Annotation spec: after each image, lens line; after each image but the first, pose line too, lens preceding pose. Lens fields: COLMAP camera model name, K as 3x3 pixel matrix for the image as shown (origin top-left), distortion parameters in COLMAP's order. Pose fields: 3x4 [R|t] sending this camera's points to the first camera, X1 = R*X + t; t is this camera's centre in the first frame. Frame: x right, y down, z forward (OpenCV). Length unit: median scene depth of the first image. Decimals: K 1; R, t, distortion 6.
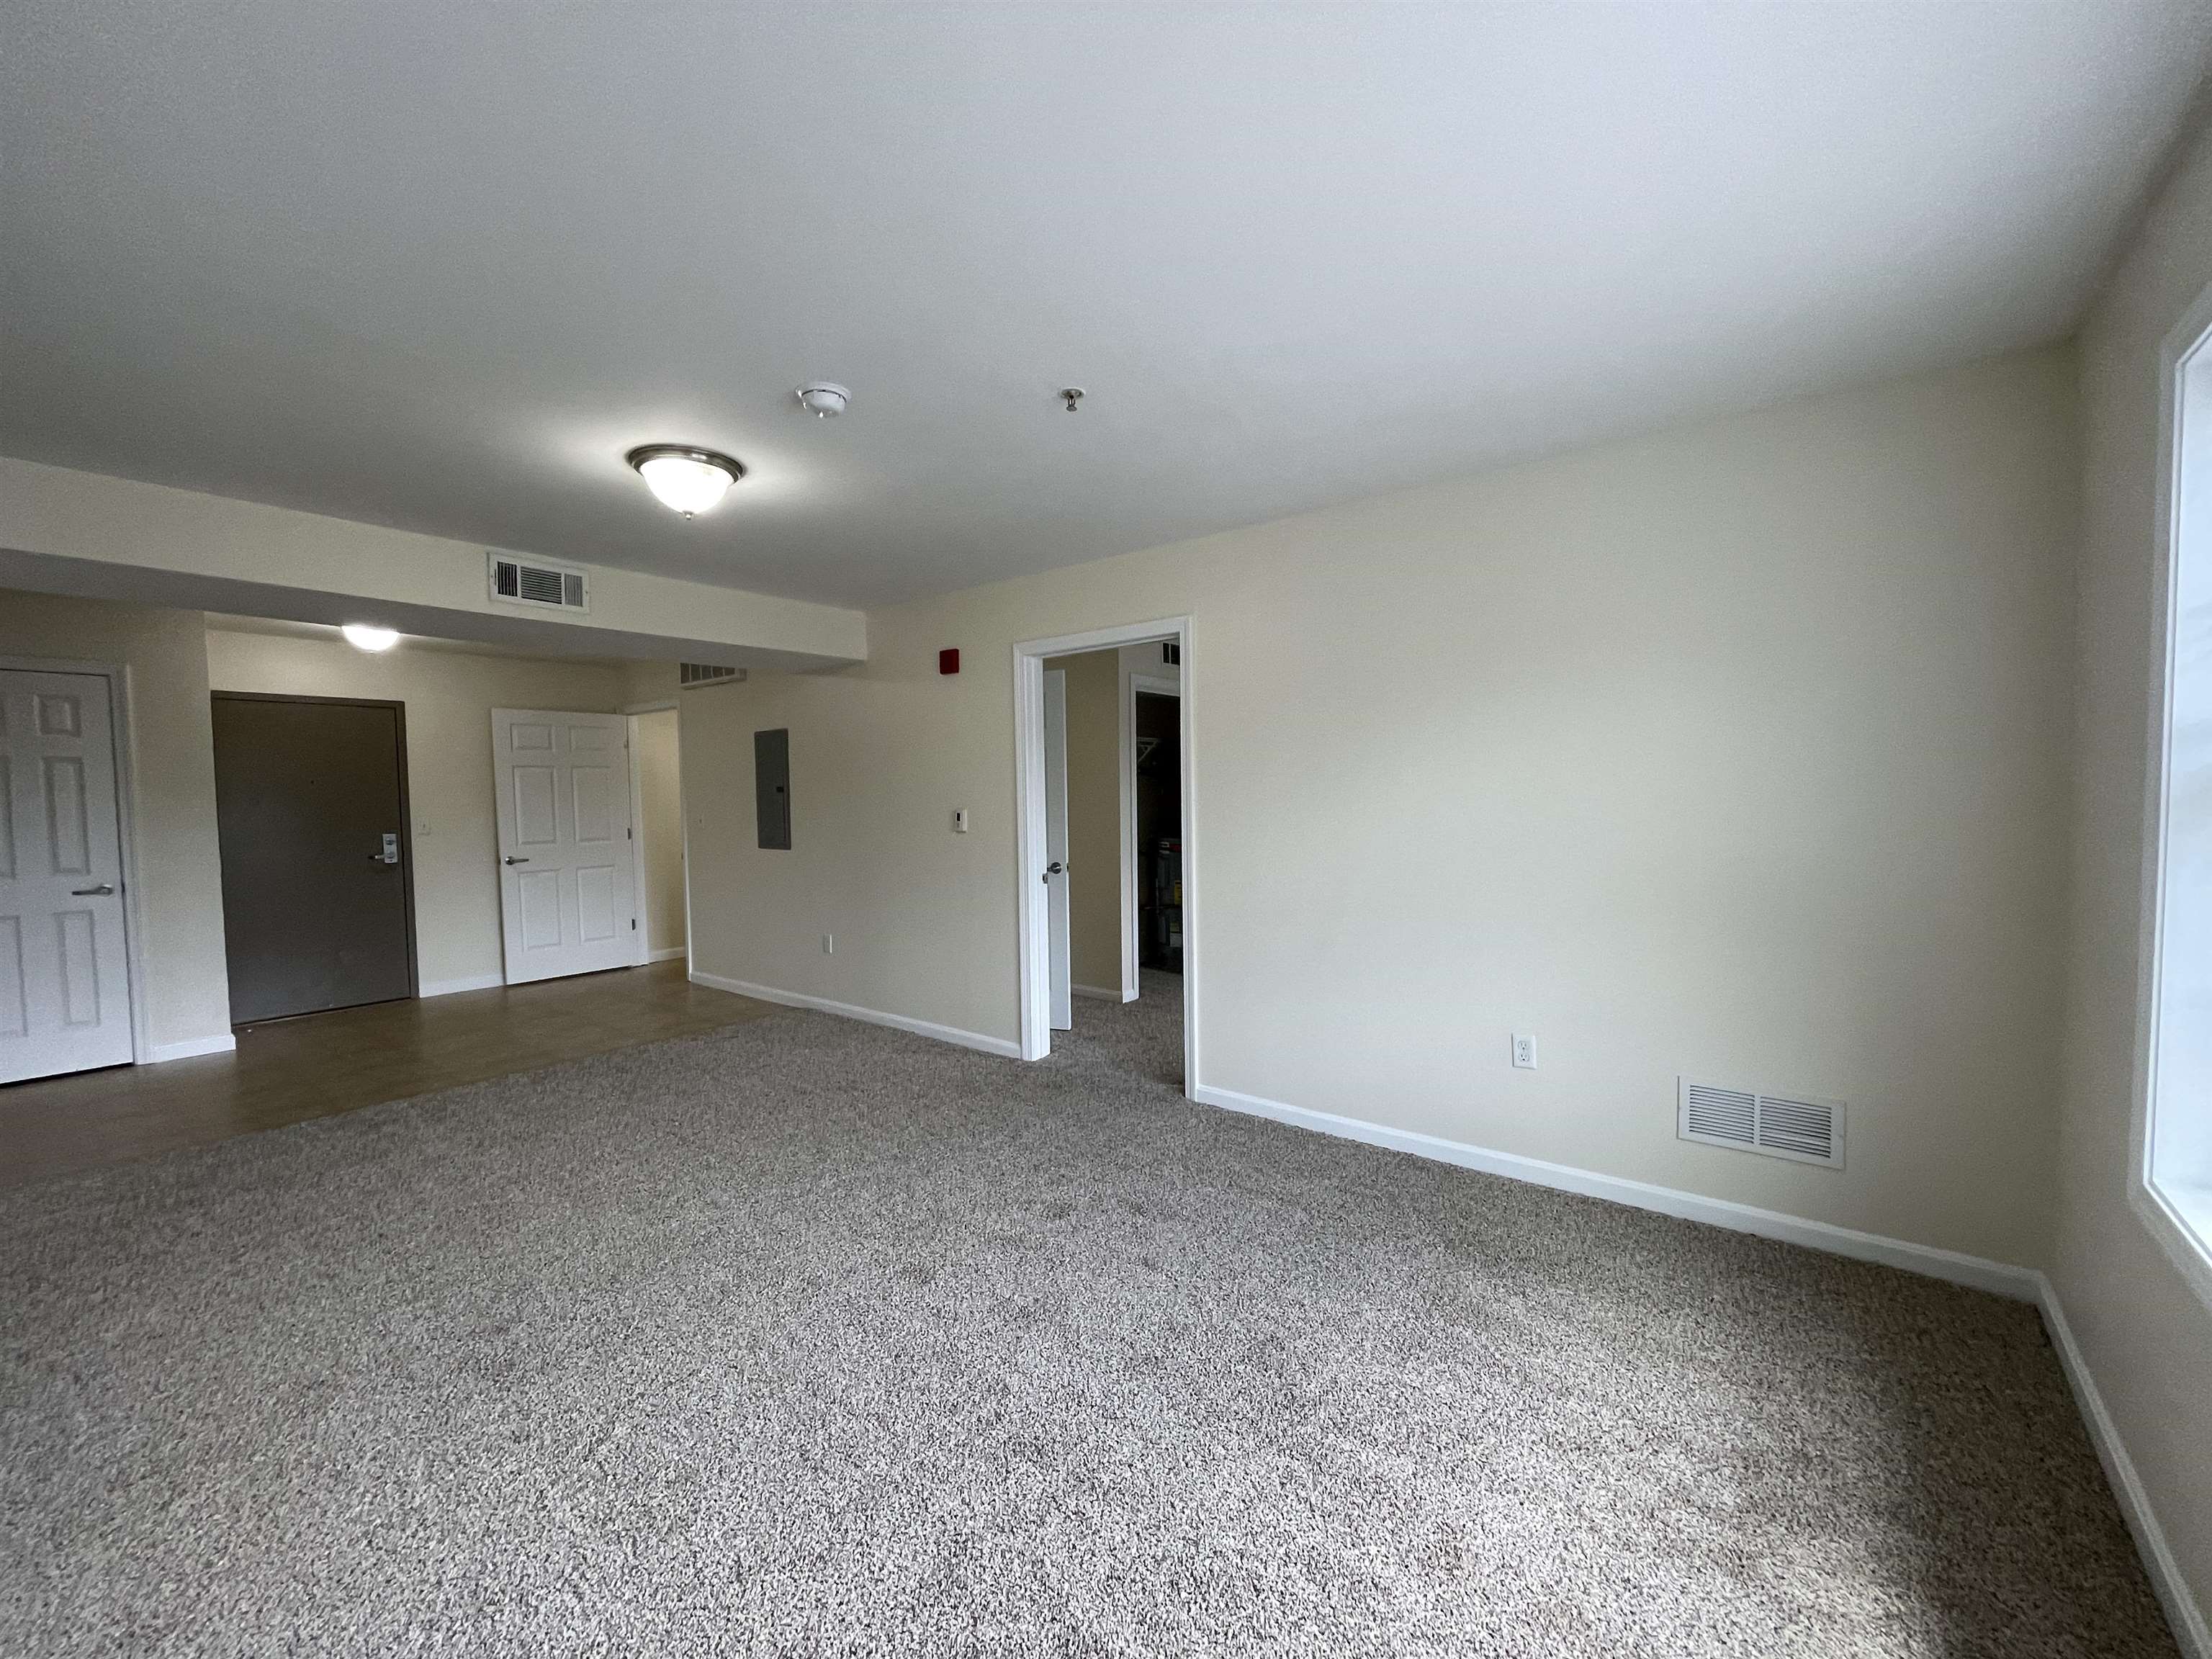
lens RADIAL K [[917.1, 0, 1066.2], [0, 917.1, 836.9], [0, 0, 1]] dist [0.029353, 0.000068]
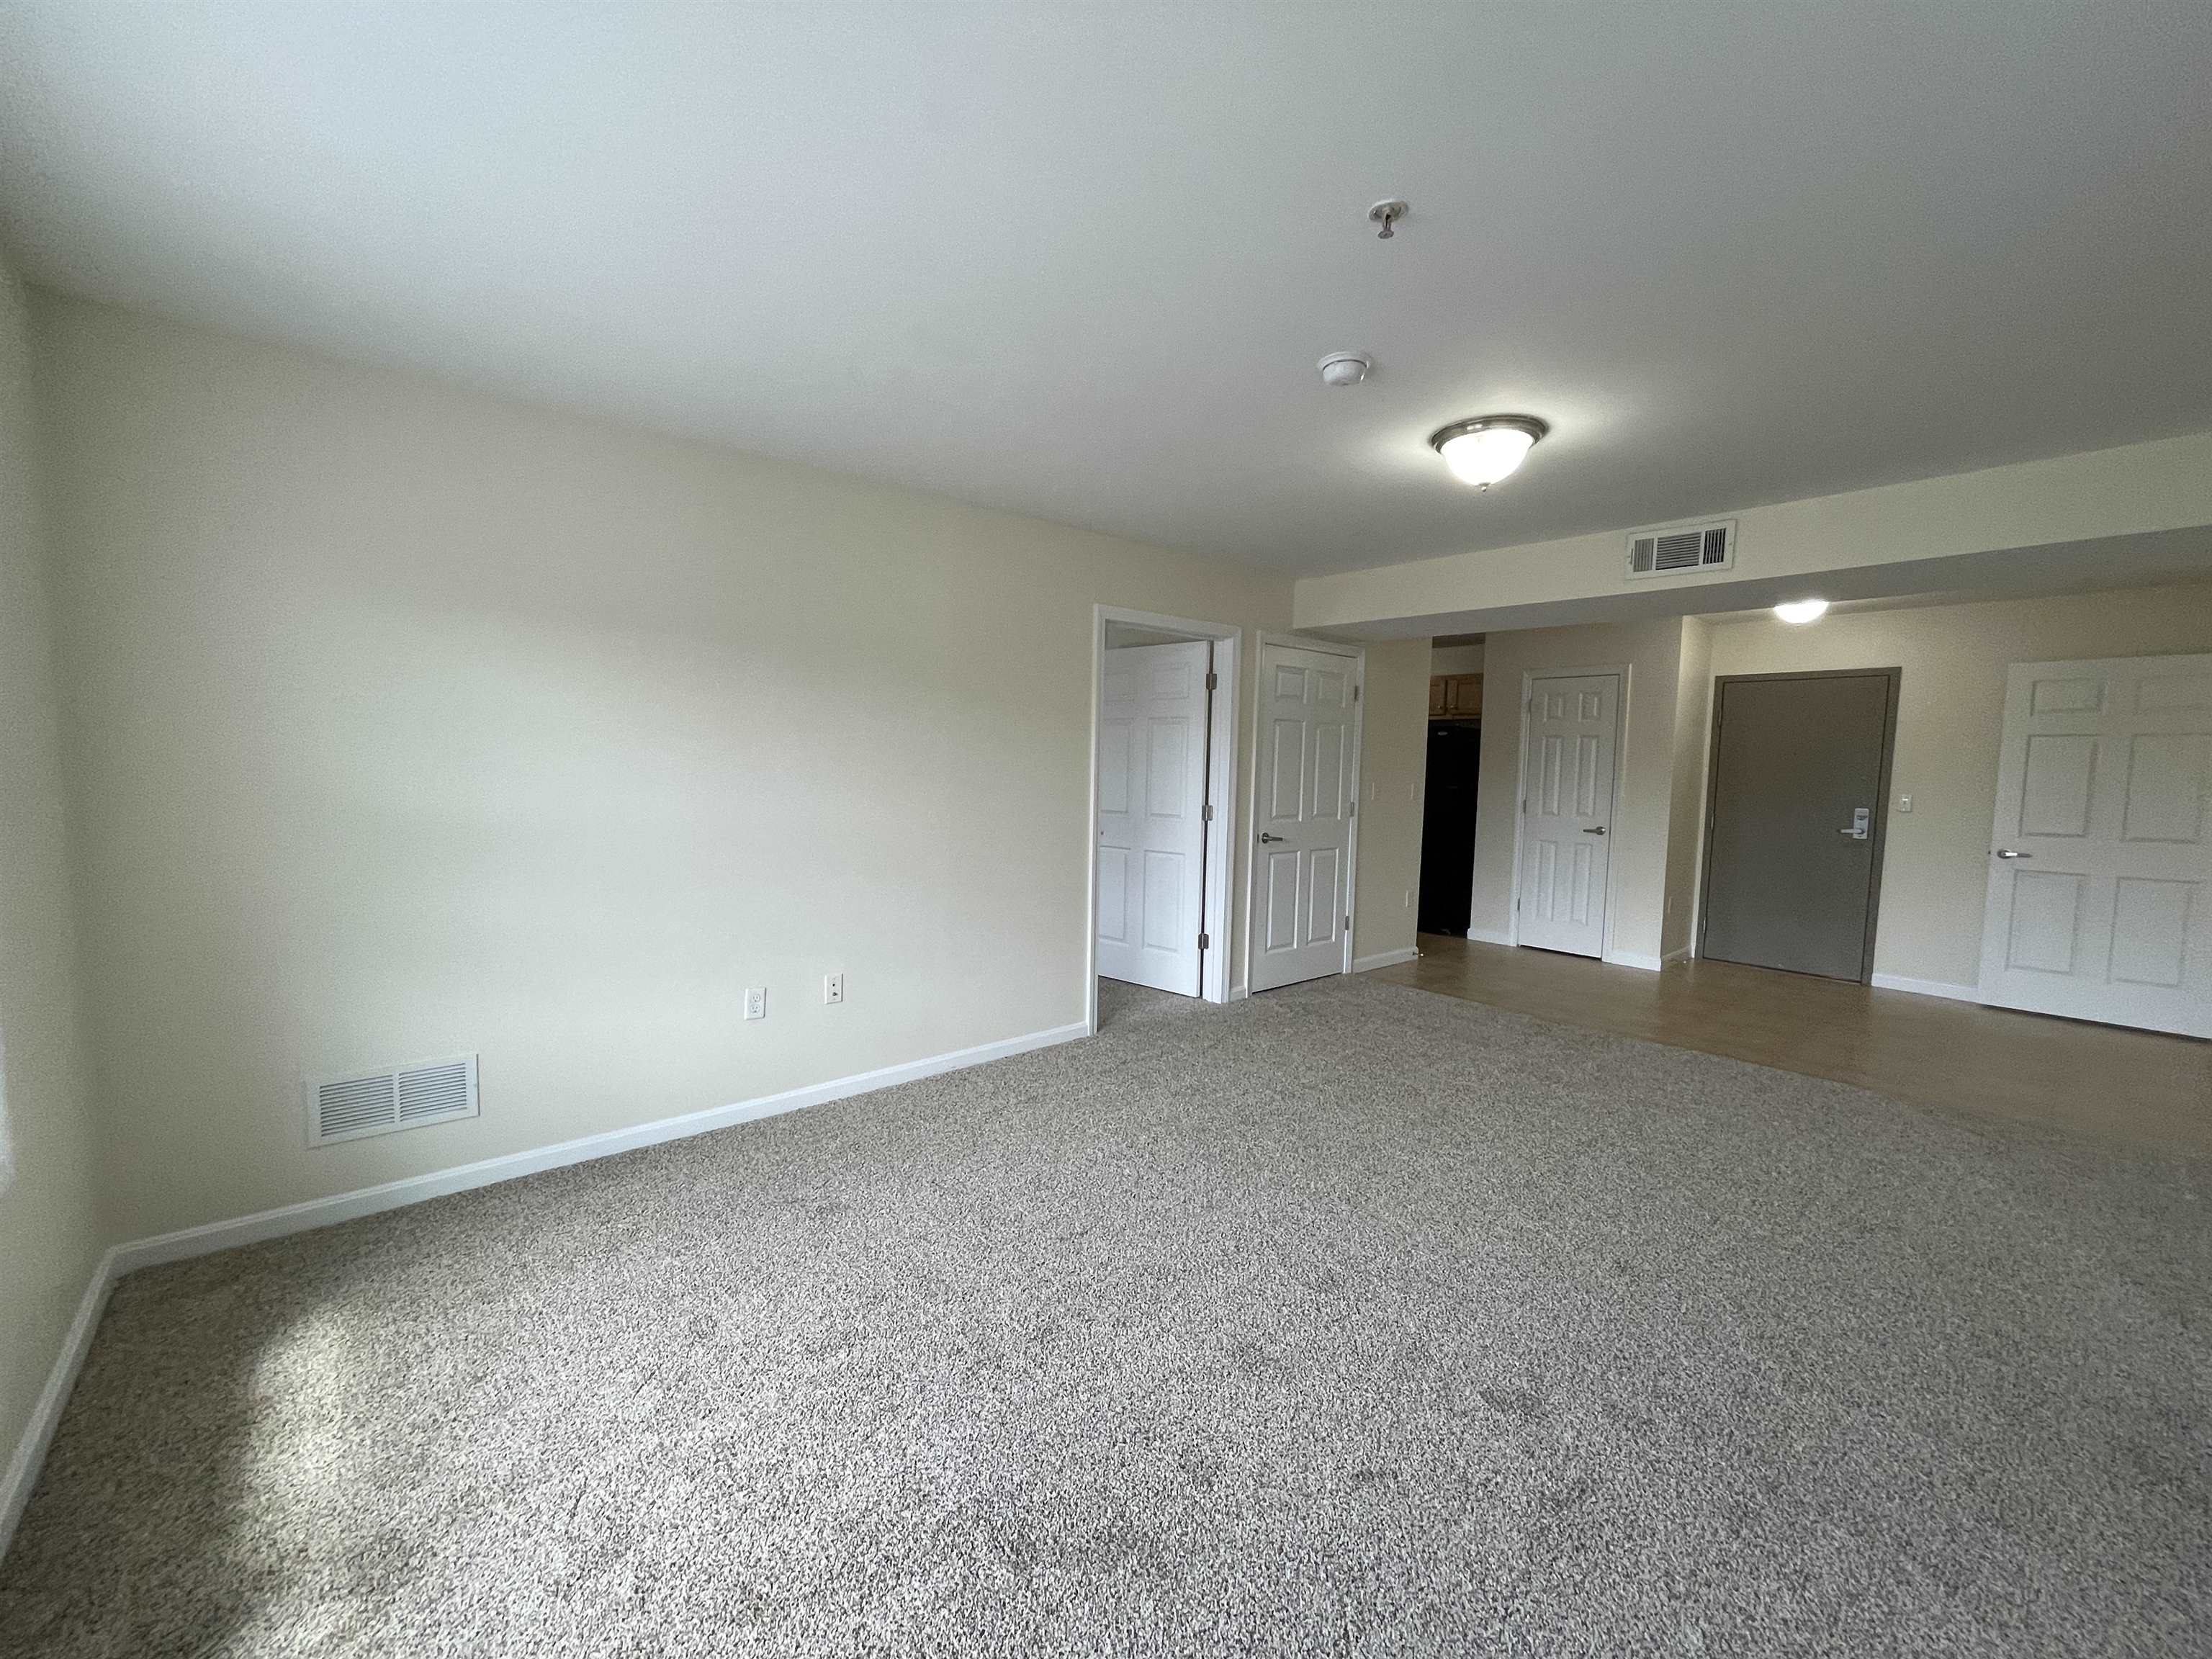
lens RADIAL K [[897.3, 0, 1107.6], [0, 897.3, 834.2], [0, 0, 1]] dist [-0.010122, 0.008765]
pose [[-0.156087, 0.095510, -0.983115, 0.369686], [-0.062738, 0.992346, 0.106367, -0.031726], [0.985749, 0.078281, -0.148900, 0.451035]]
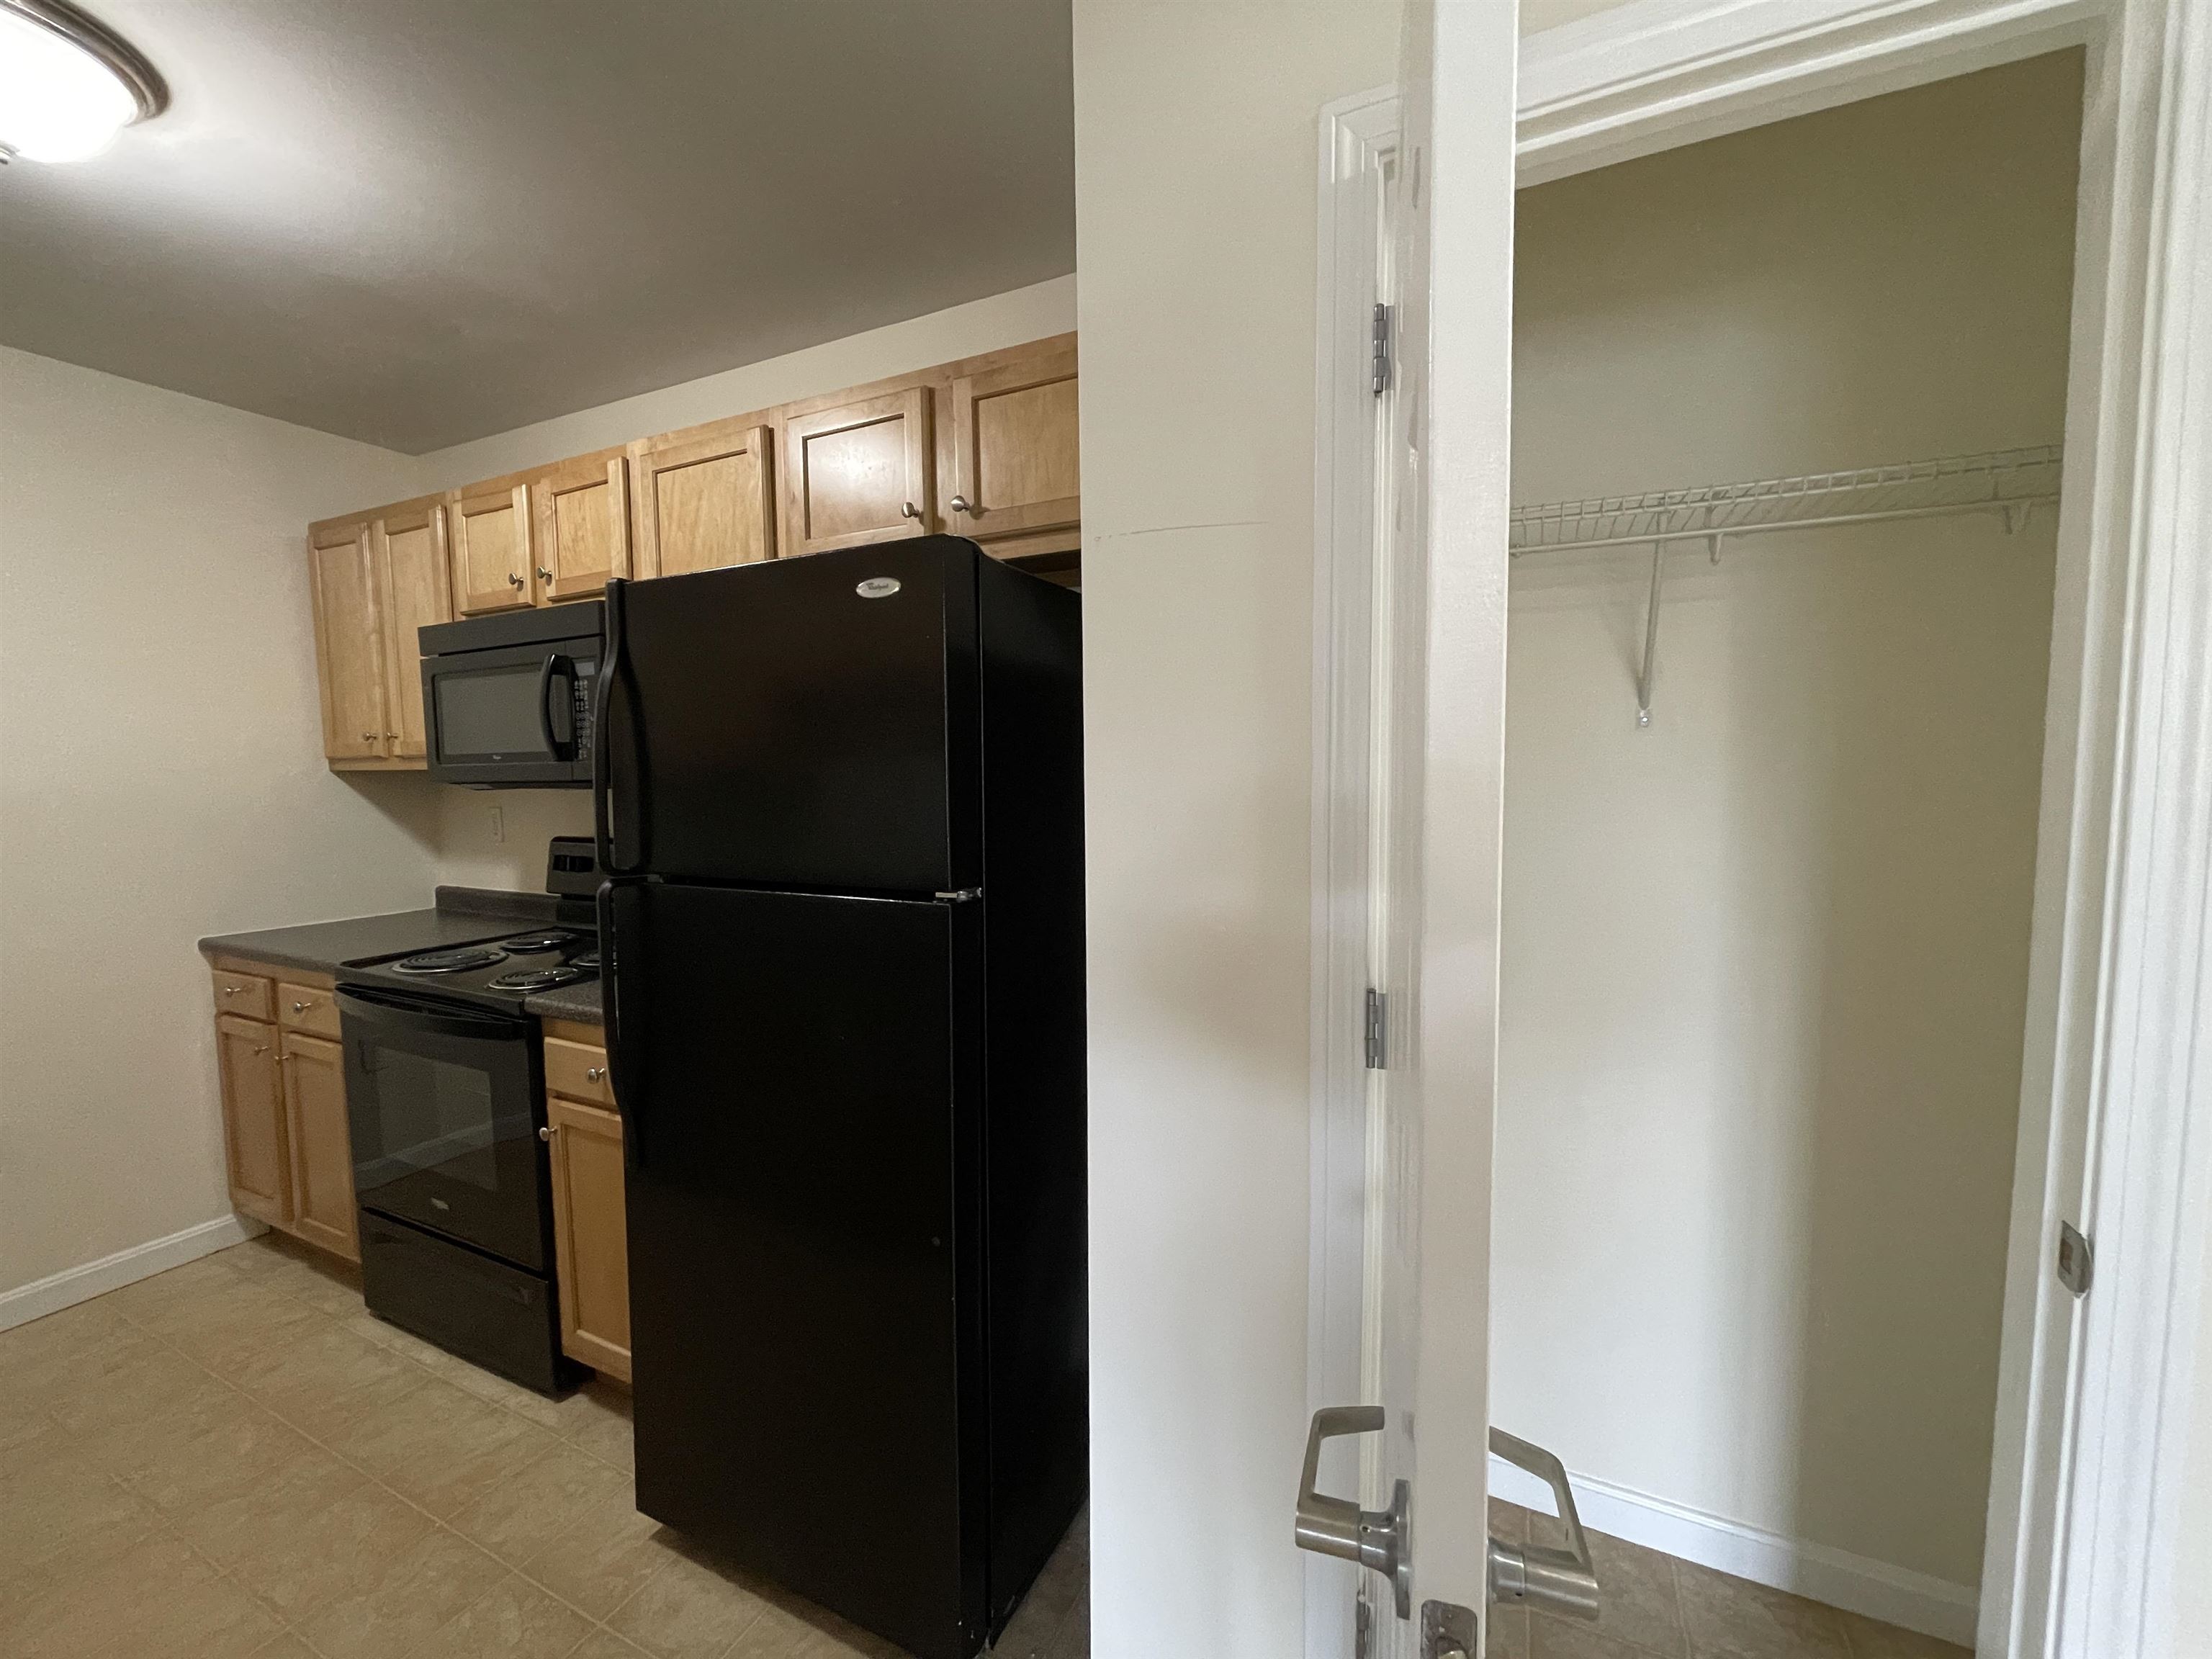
lens RADIAL K [[888.6, 0, 1101.5], [0, 888.6, 834.4], [0, 0, 1]] dist [-0.000326, -0.001361]
pose [[0.247244, 0.092104, -0.964566, -0.839049], [-0.045189, 0.995485, 0.083474, -0.029882], [0.967899, 0.022949, 0.250290, 0.742050]]
